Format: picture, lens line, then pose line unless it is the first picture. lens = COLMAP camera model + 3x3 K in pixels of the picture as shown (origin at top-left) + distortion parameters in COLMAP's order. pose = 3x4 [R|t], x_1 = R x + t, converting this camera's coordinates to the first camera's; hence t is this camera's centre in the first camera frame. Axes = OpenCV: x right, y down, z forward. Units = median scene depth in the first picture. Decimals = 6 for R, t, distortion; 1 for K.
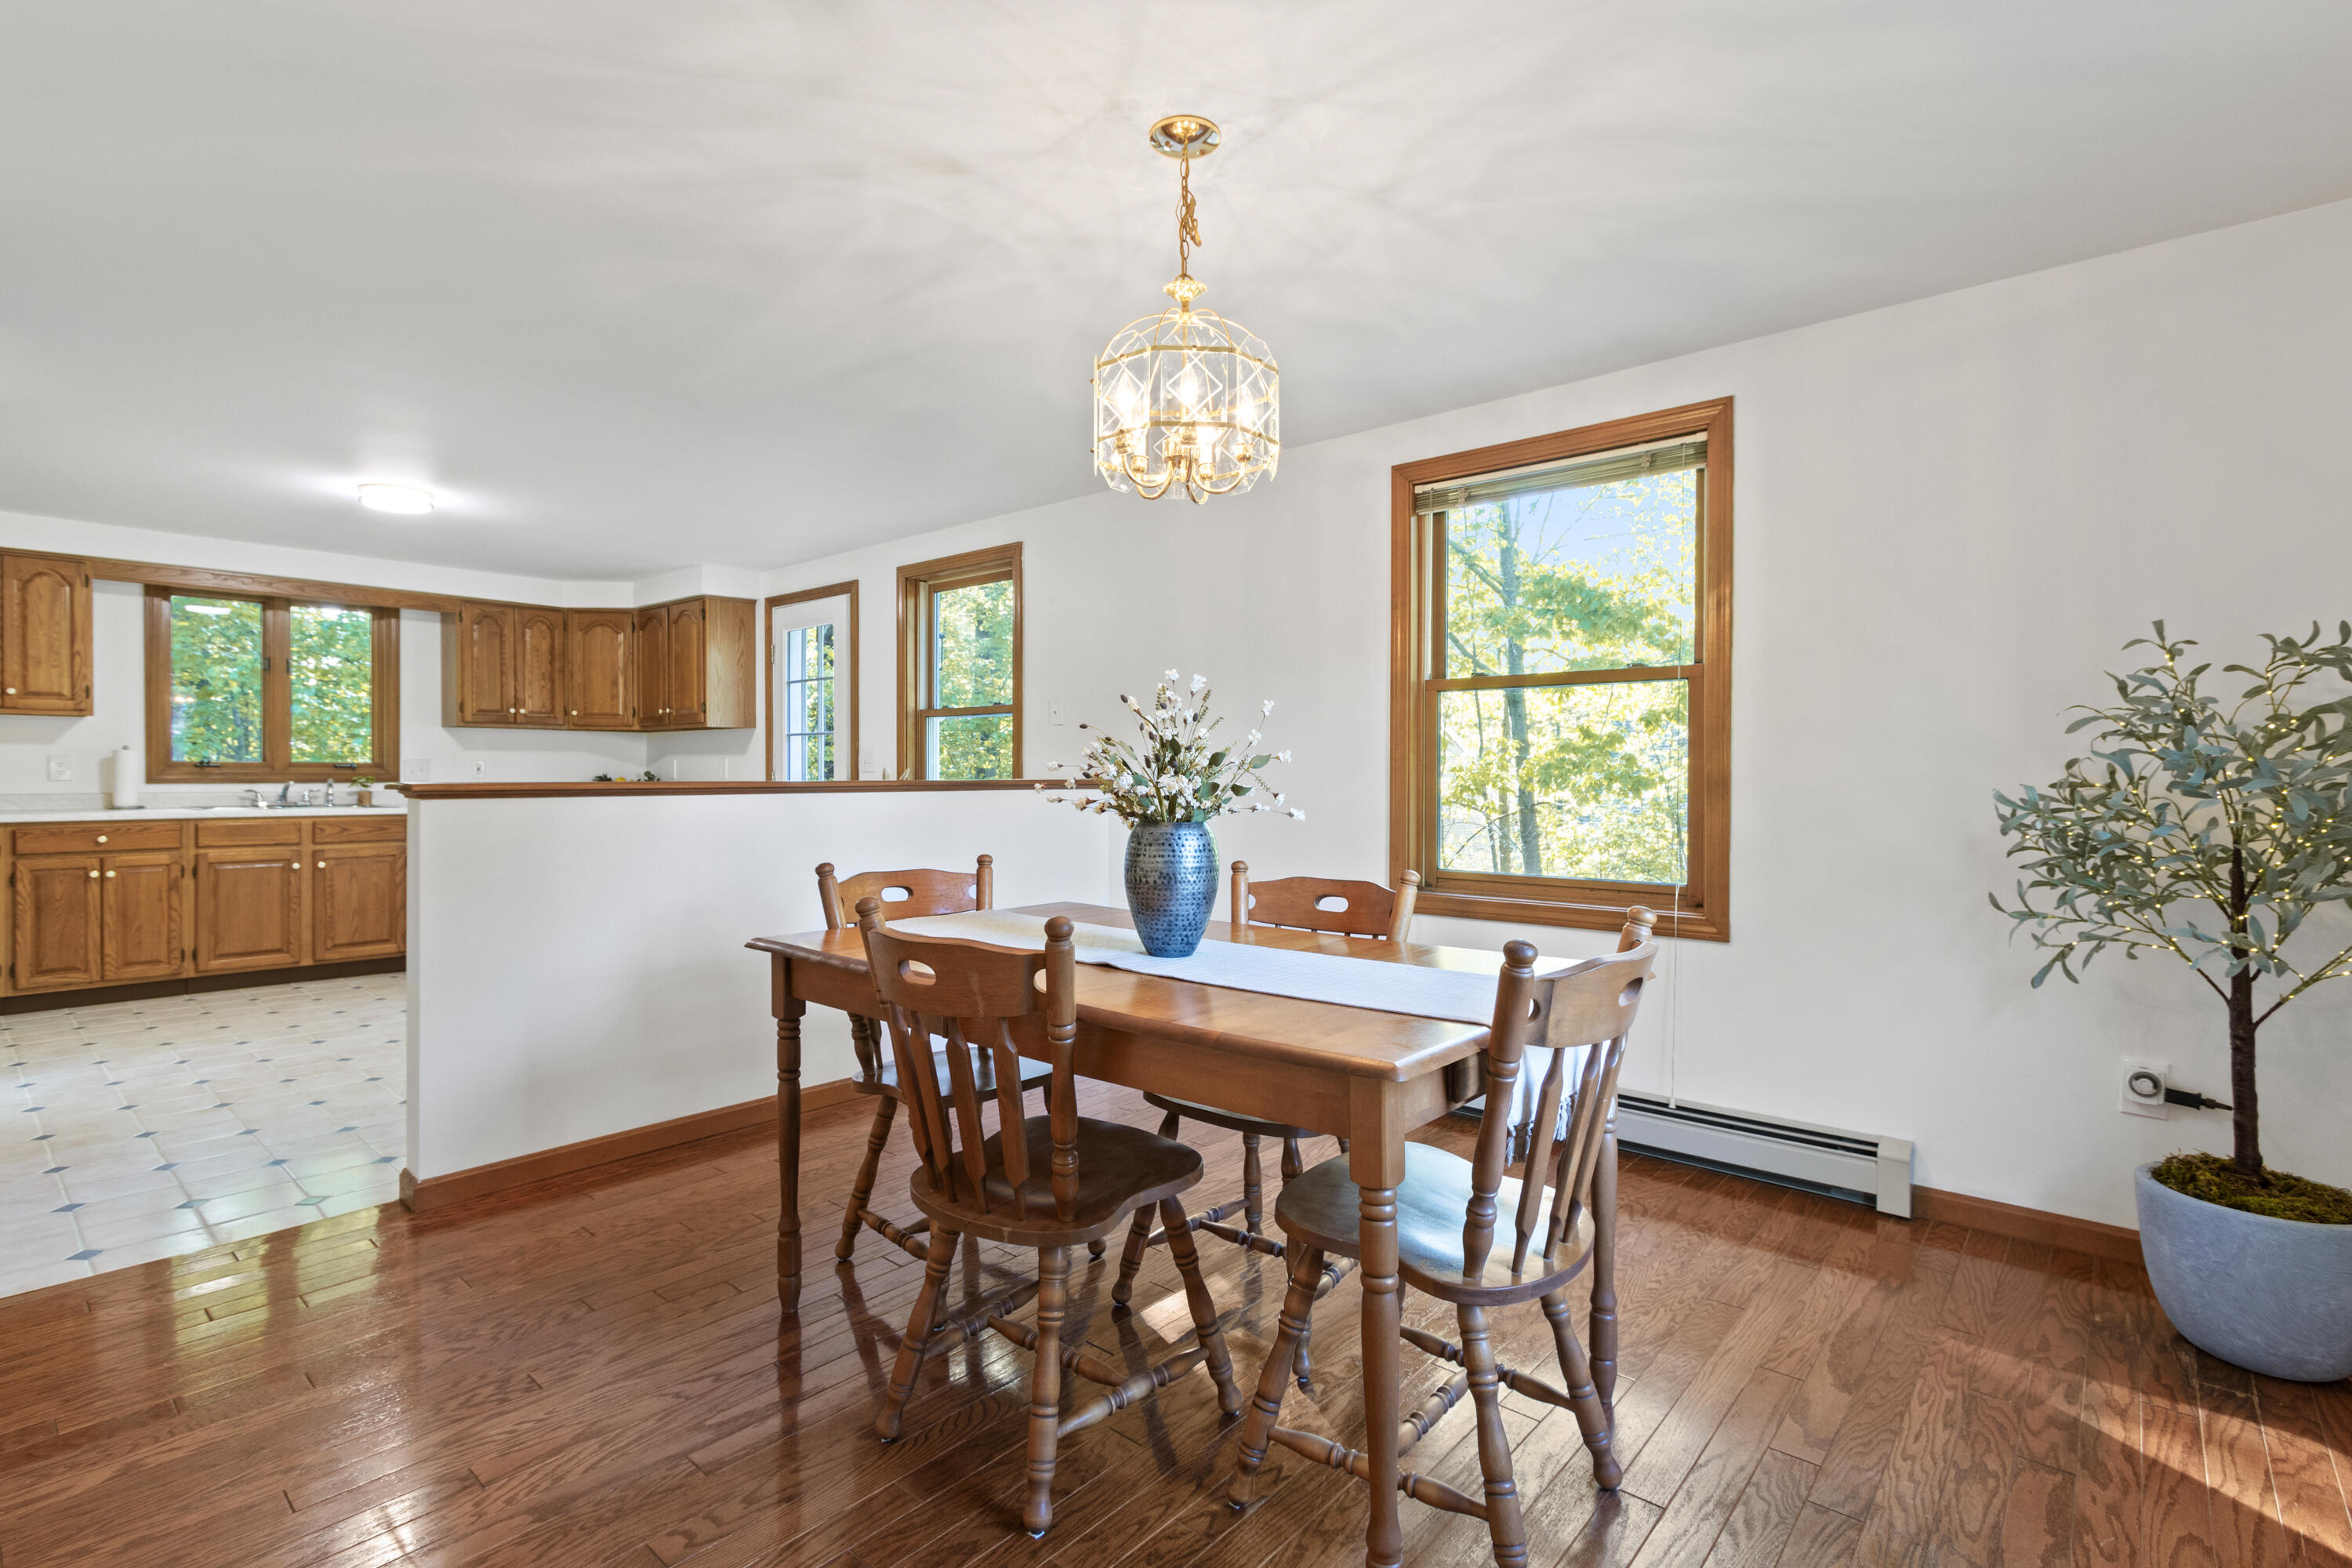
lens RADIAL K [[1103.9, 0, 1176.0], [0, 1103.9, 784.0], [0, 0, 1]] dist [-0.001587, -0.000366]
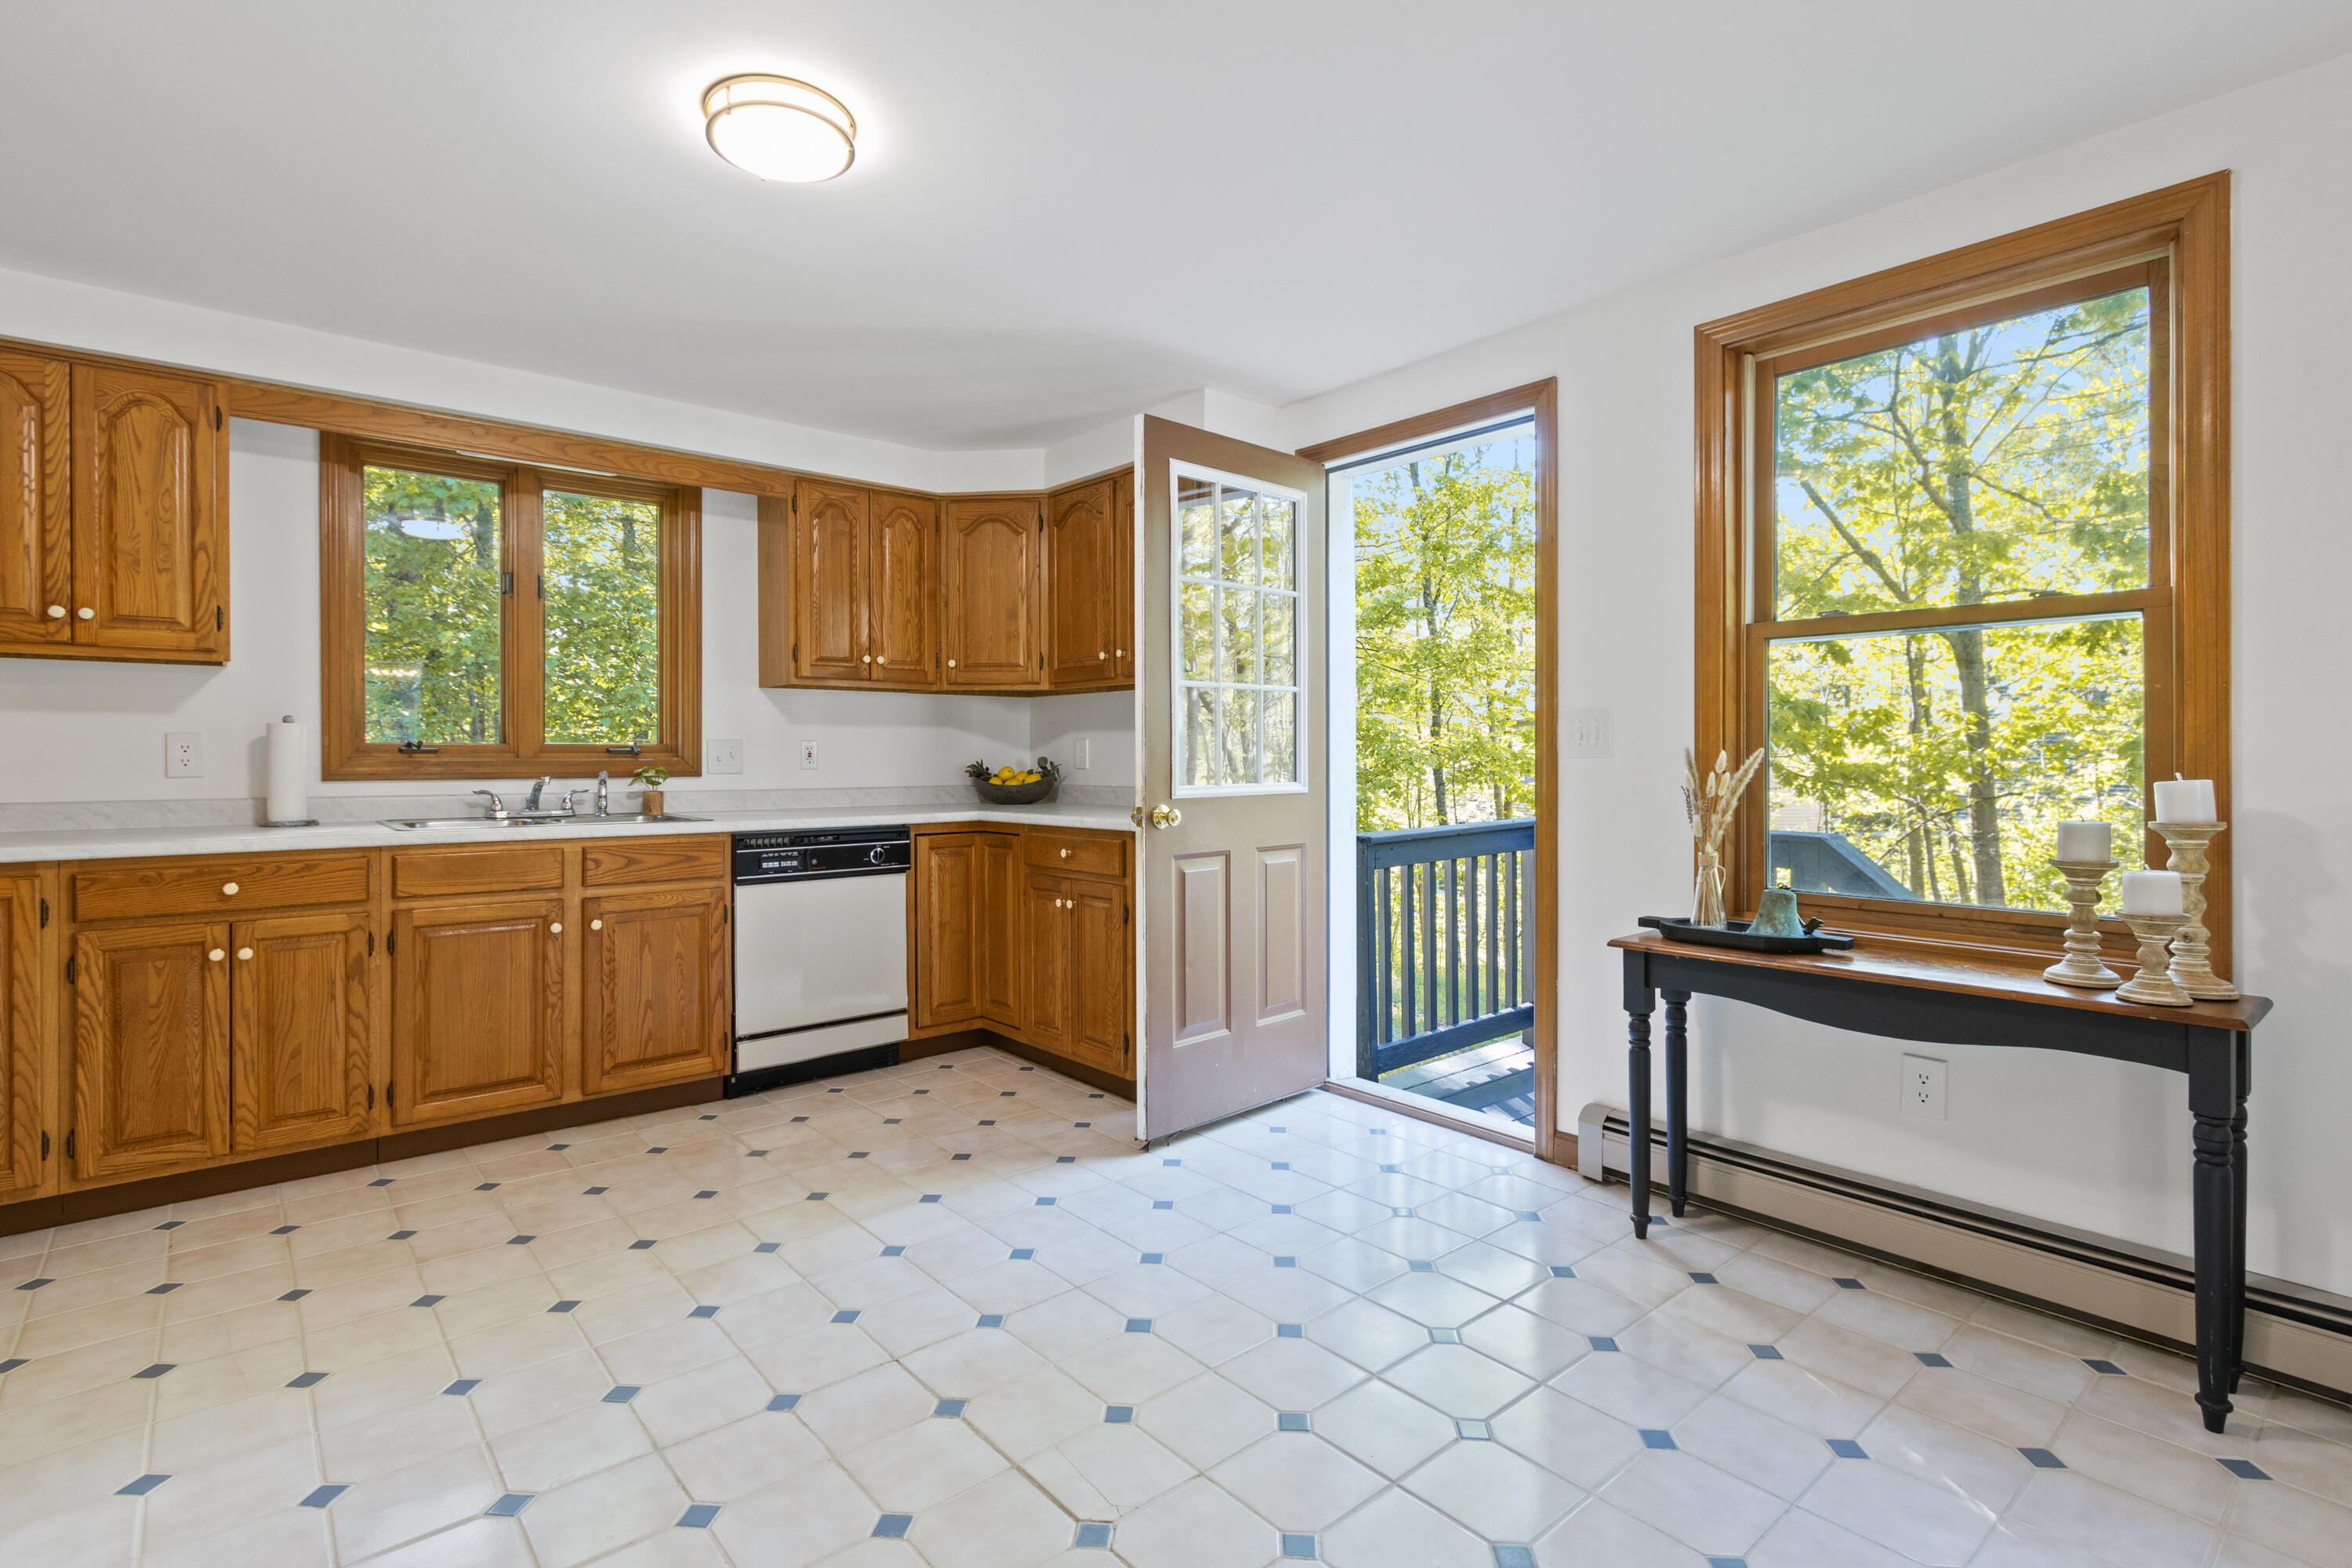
lens RADIAL K [[1121.3, 0, 1174.7], [0, 1121.3, 758.4], [0, 0, 1]] dist [-0.001096, -0.000670]
pose [[0.989105, -0.004320, -0.147147, -0.405168], [0.003121, 0.999960, -0.008379, -0.006129], [0.147177, 0.007828, 0.989079, 0.484939]]
